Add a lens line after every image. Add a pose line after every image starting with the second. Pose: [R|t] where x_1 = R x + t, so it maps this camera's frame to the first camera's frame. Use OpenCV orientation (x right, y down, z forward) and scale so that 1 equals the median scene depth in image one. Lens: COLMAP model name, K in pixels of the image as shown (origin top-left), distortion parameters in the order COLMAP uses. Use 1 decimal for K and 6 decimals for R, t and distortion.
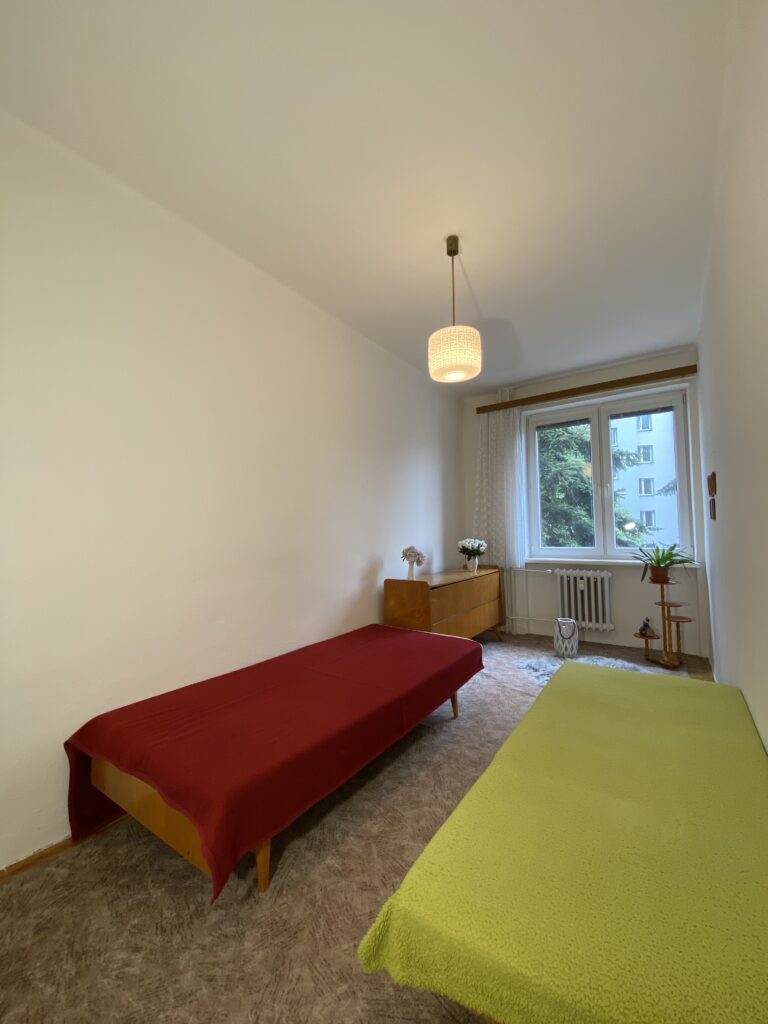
lens RADIAL K [[420.2, 0, 384.0], [0, 420.2, 508.4], [0, 0, 1]] dist [0.029368, -0.023257]
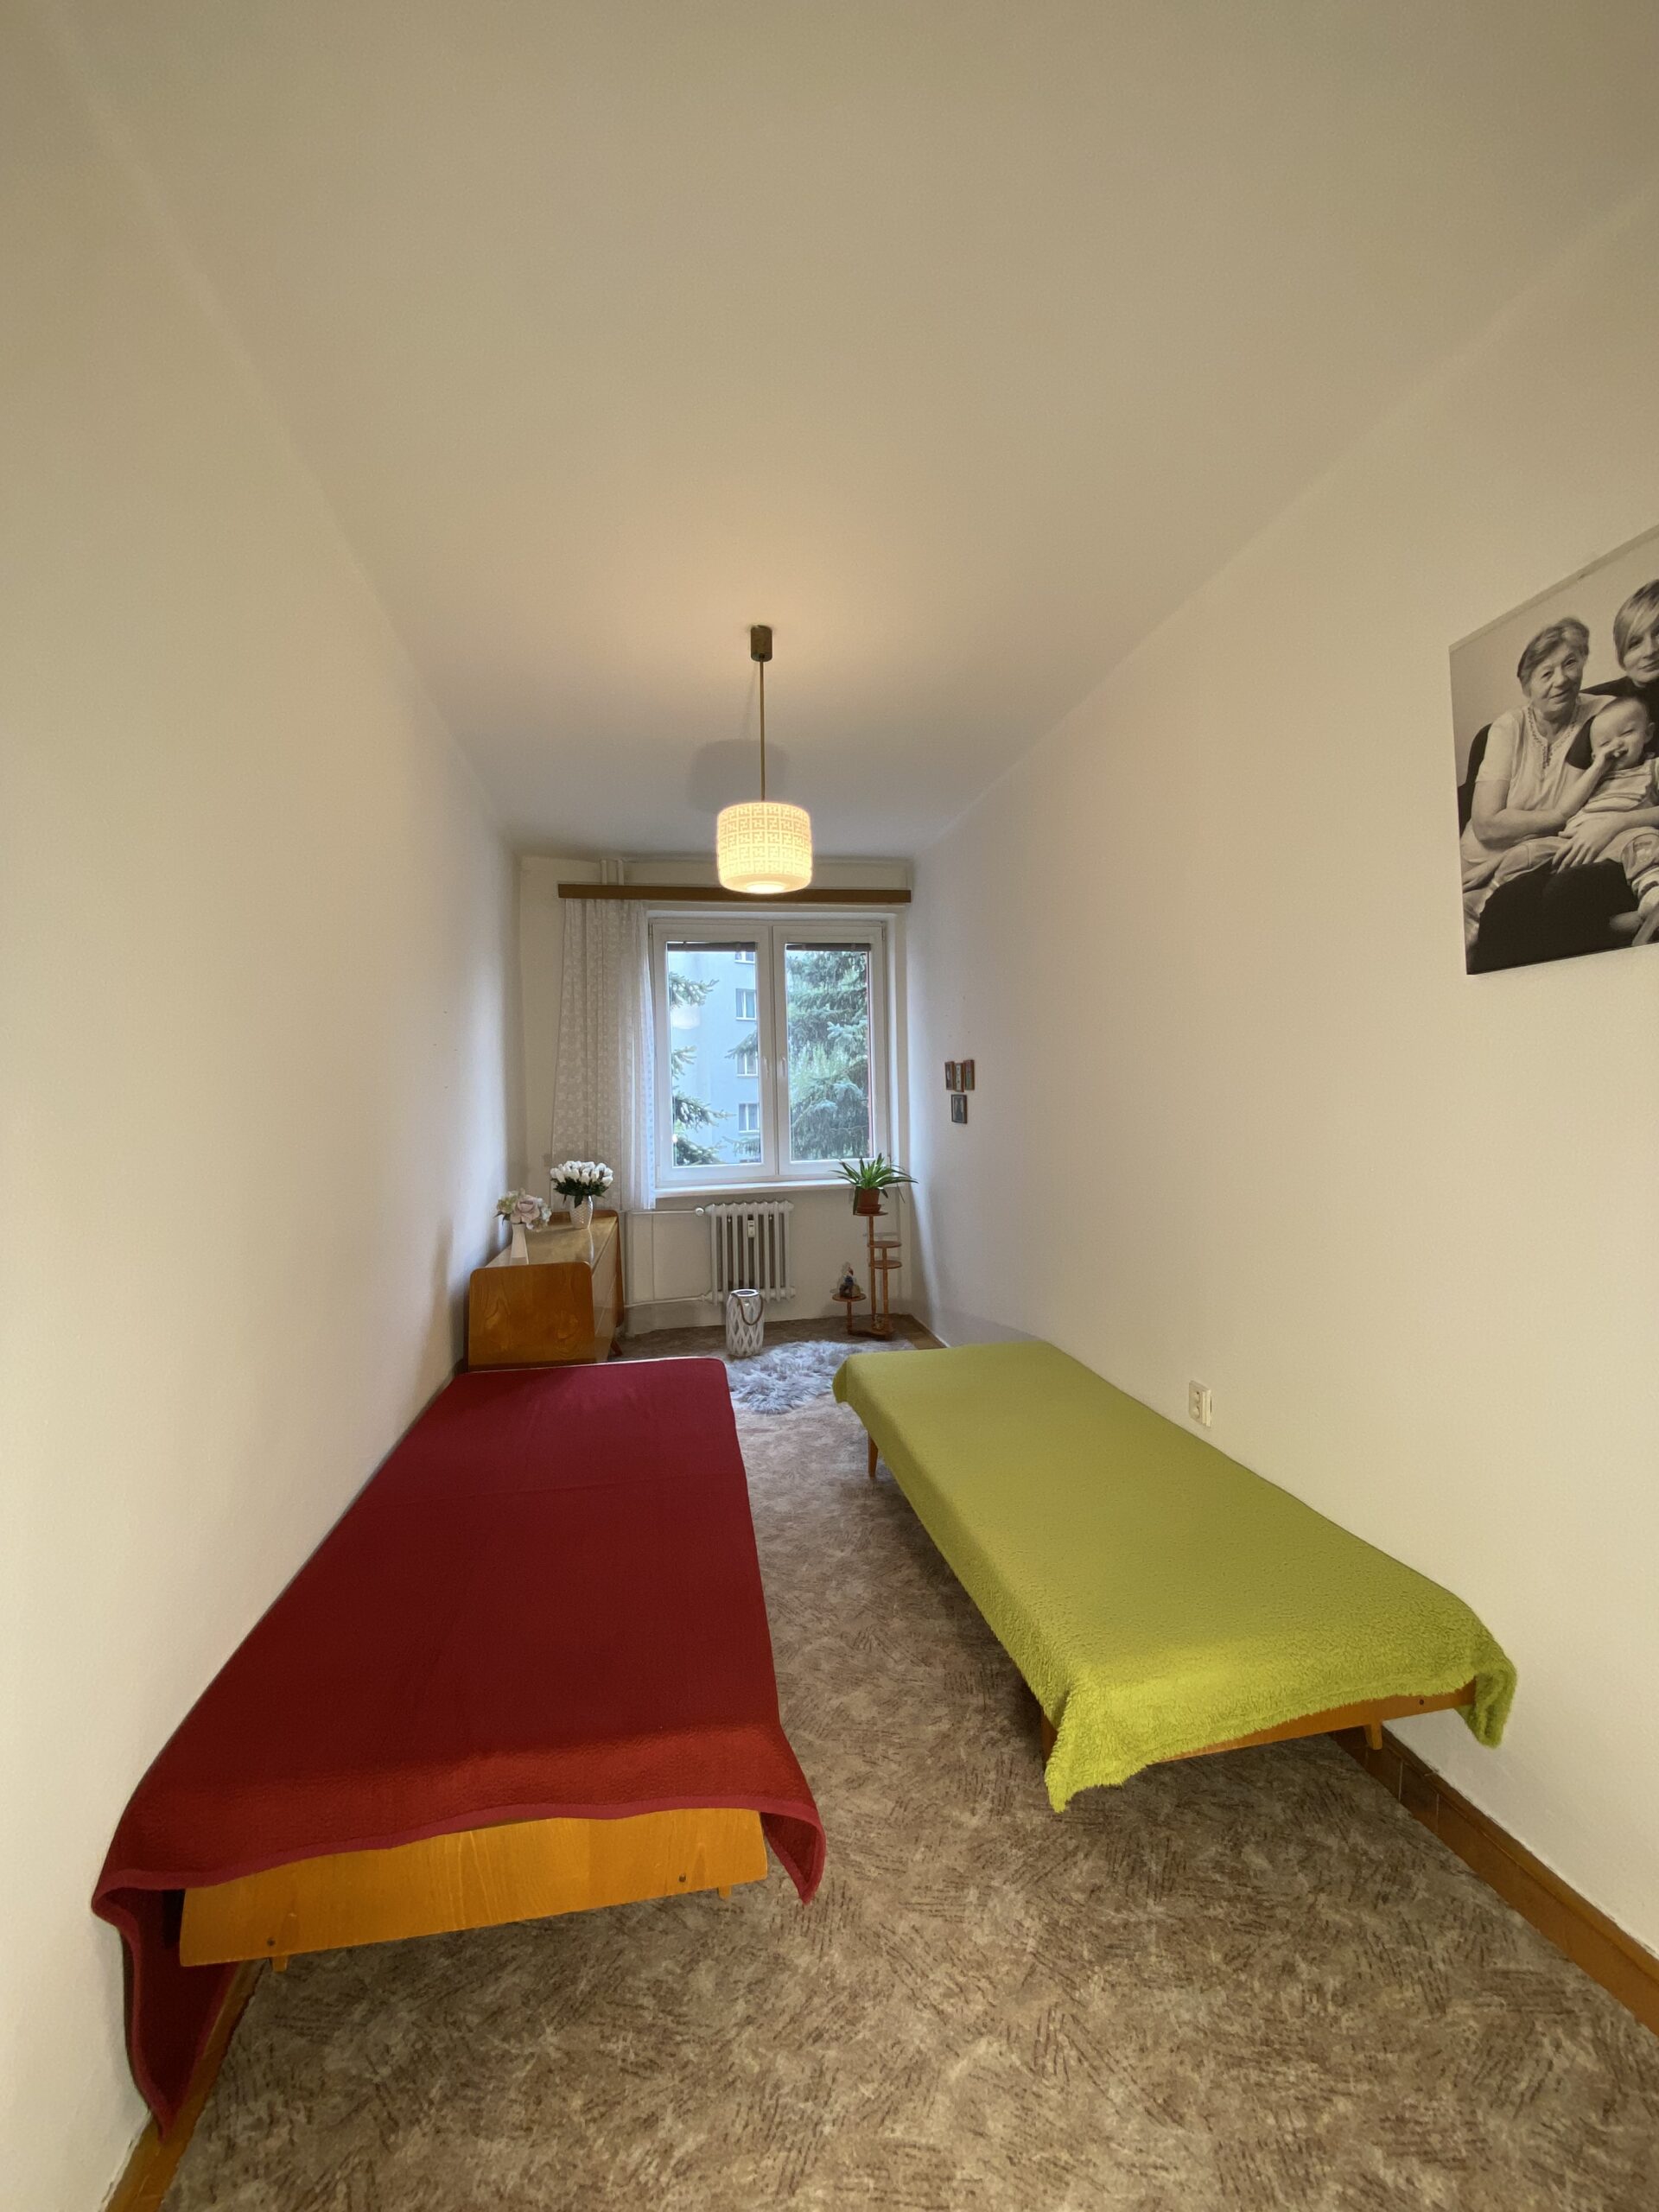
lens RADIAL K [[895.4, 0, 839.5], [0, 895.4, 1098.8], [0, 0, 1]] dist [0.025529, -0.022064]
pose [[0.701108, -0.006244, 0.713027, -0.366602], [-0.025126, 0.999124, 0.033455, -0.048834], [-0.712612, -0.041371, 0.700338, 0.056453]]
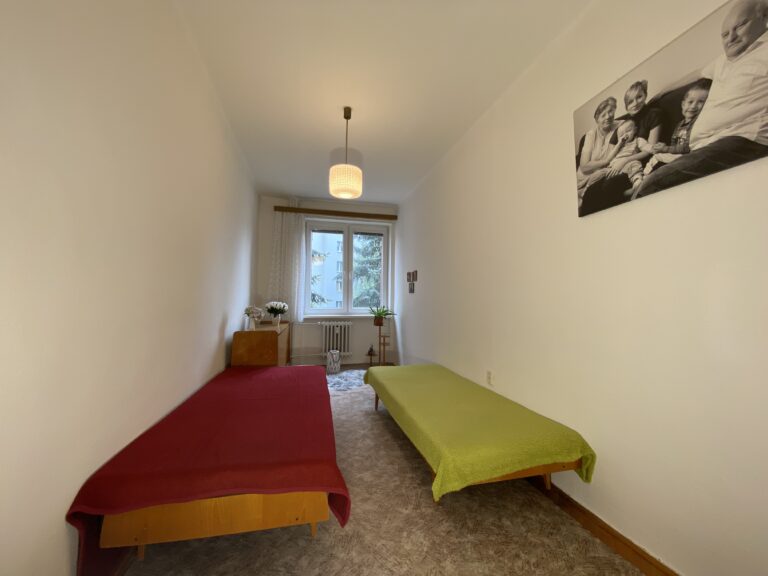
lens RADIAL K [[310.9, 0, 389.7], [0, 310.9, 286.8], [0, 0, 1]] dist [0.025529, -0.022064]
pose [[0.658672, 0.055647, 0.750370, -0.357115], [-0.058991, 0.998011, -0.022229, 0.028260], [-0.750114, -0.029623, 0.660645, 0.050495]]
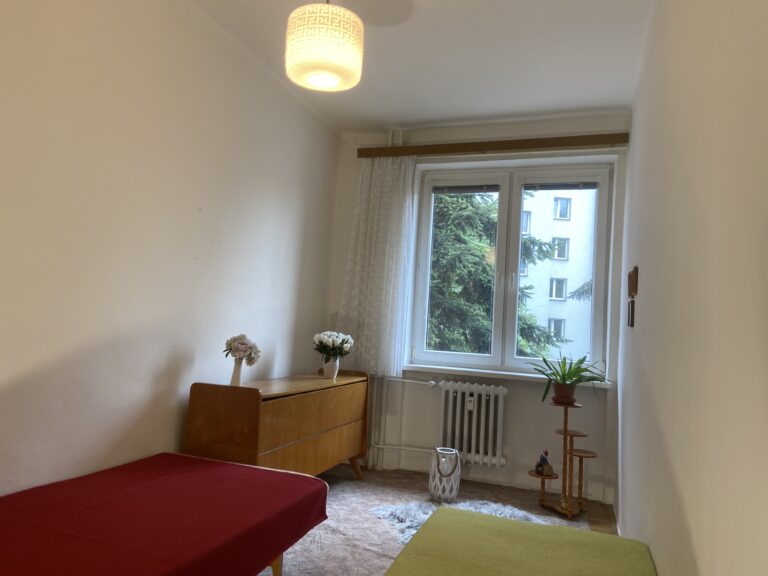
lens RADIAL K [[581.1, 0, 380.2], [0, 581.1, 288.8], [0, 0, 1]] dist [0.141400, -0.180004]
pose [[0.961335, 0.092715, 0.259303, 0.028749], [-0.090187, 0.995689, -0.021657, 0.017195], [-0.260193, -0.002566, 0.965553, 0.045686]]
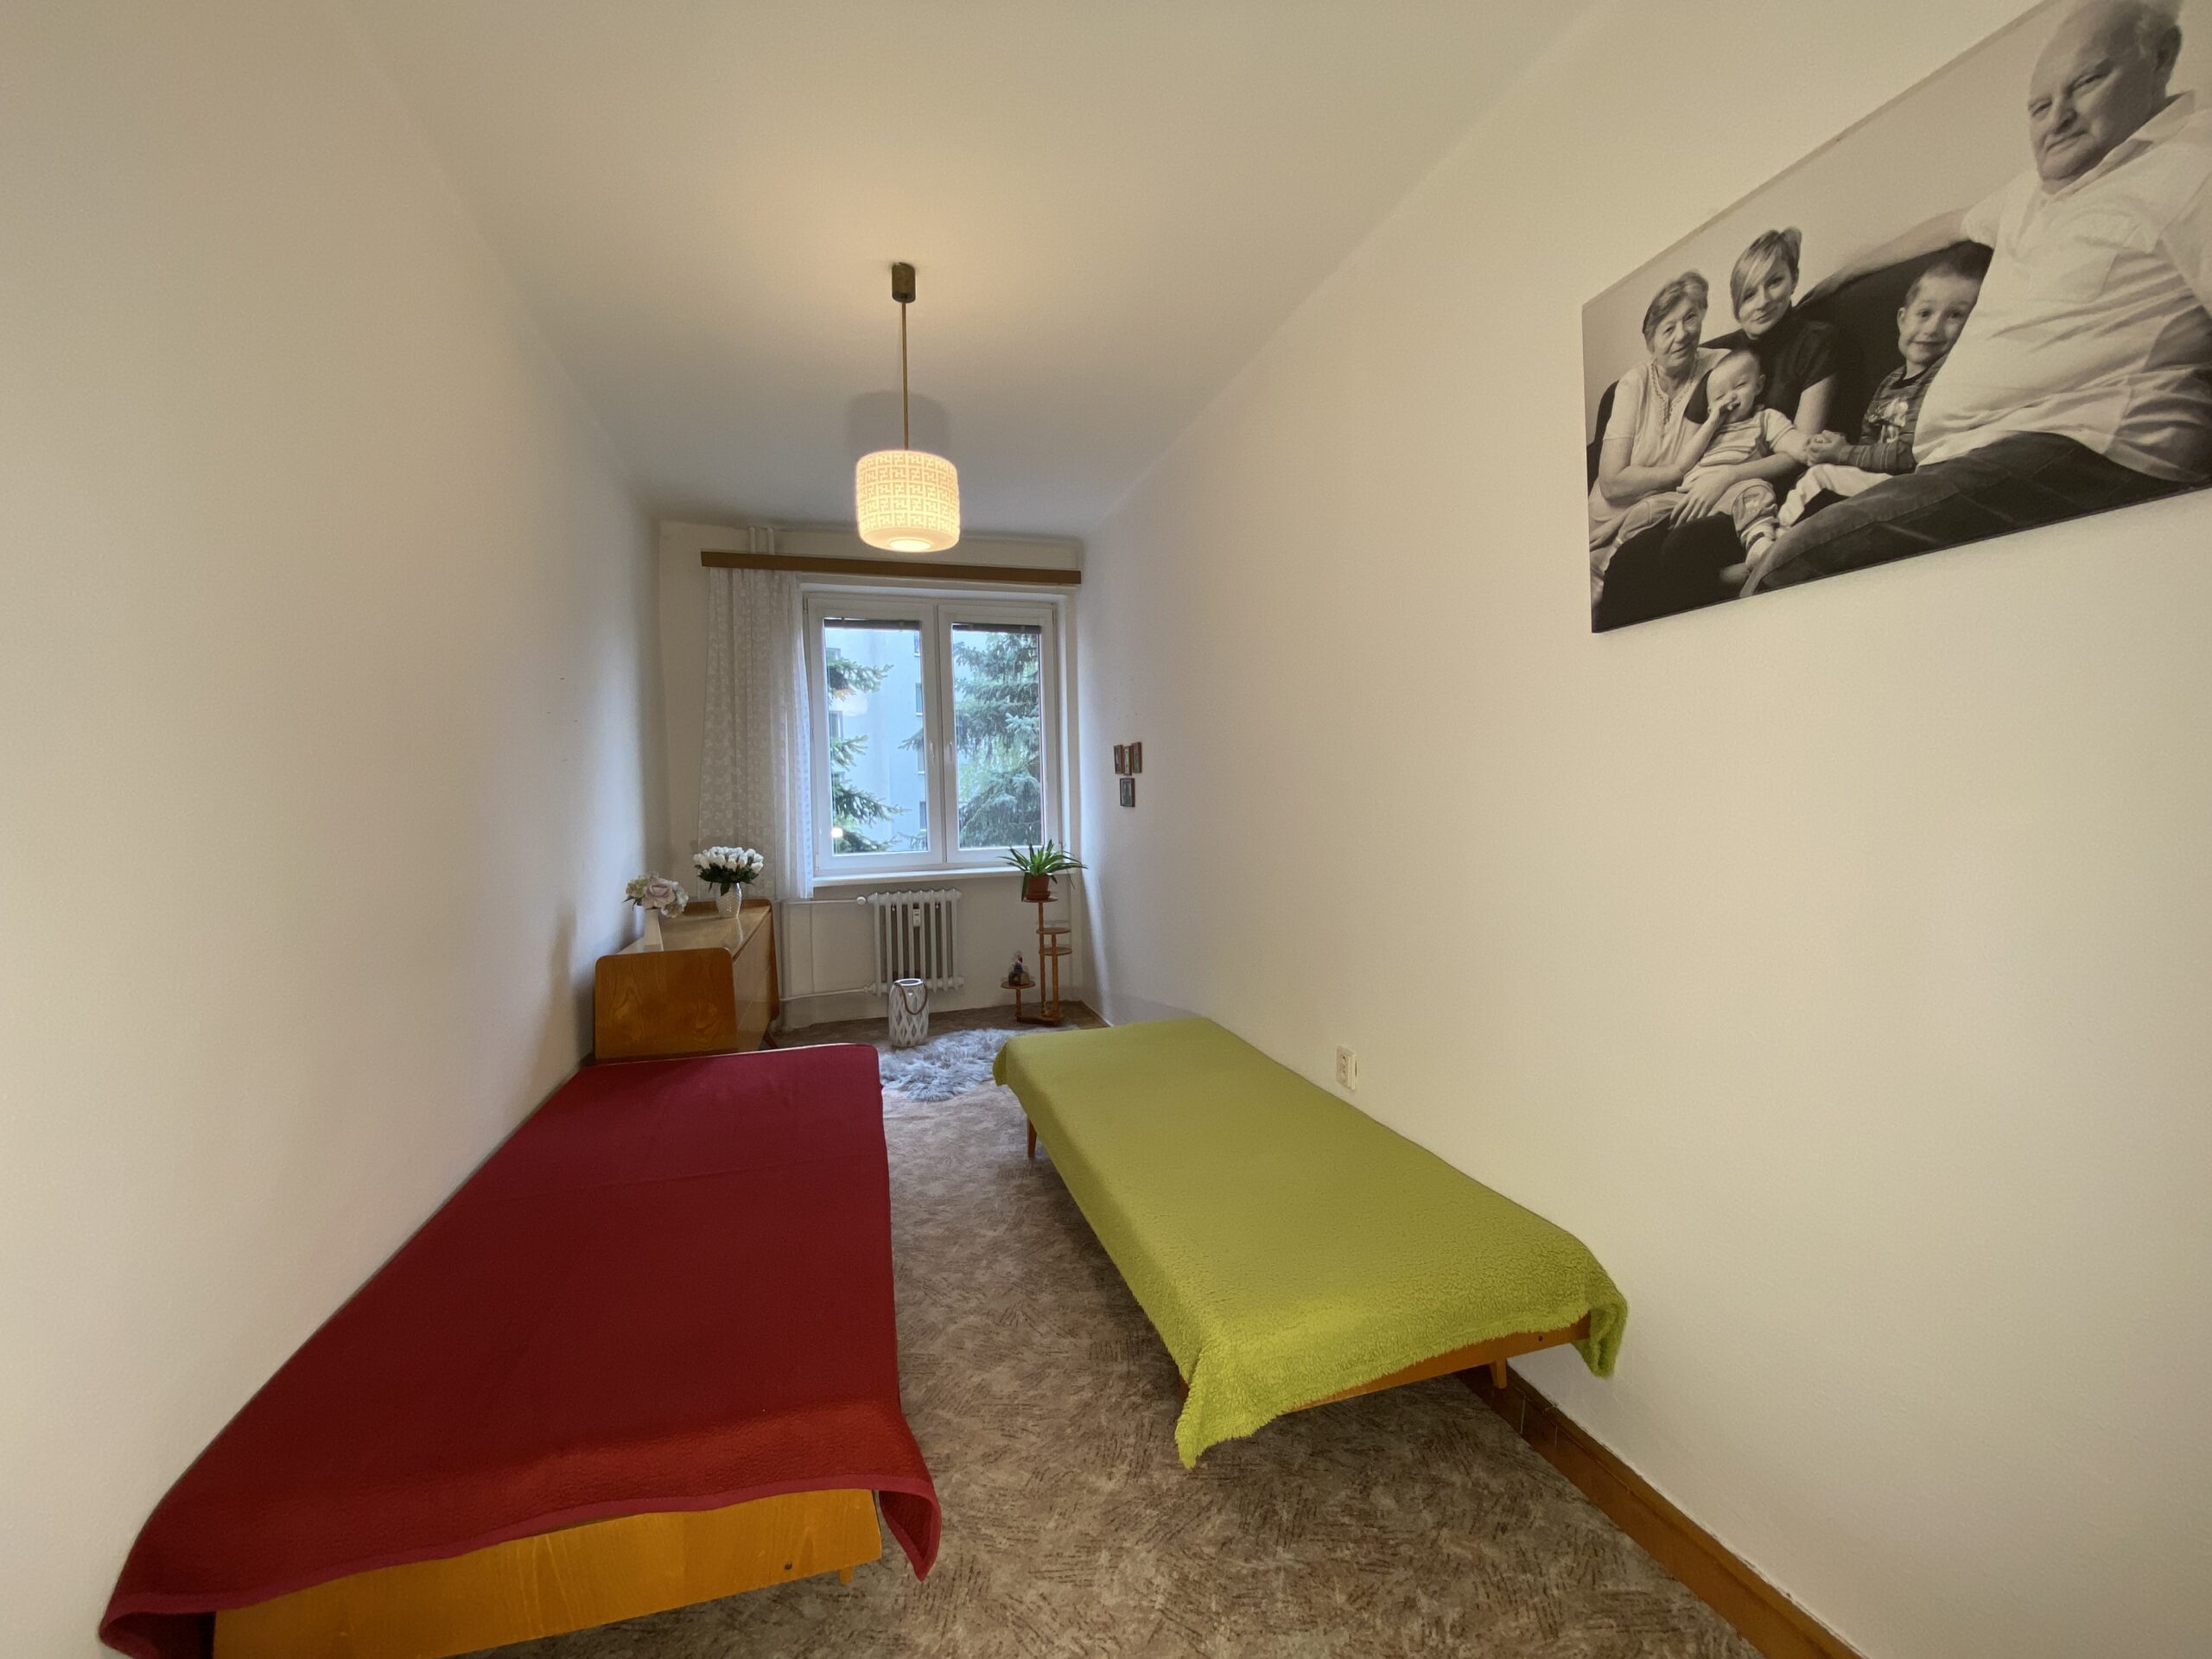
lens RADIAL K [[895.4, 0, 1122.4], [0, 895.4, 826.1], [0, 0, 1]] dist [0.025529, -0.022064]
pose [[0.620491, -0.029826, 0.783647, -0.335445], [-0.029157, 0.997708, 0.061060, -0.026349], [-0.783672, -0.060736, 0.618199, 0.048941]]
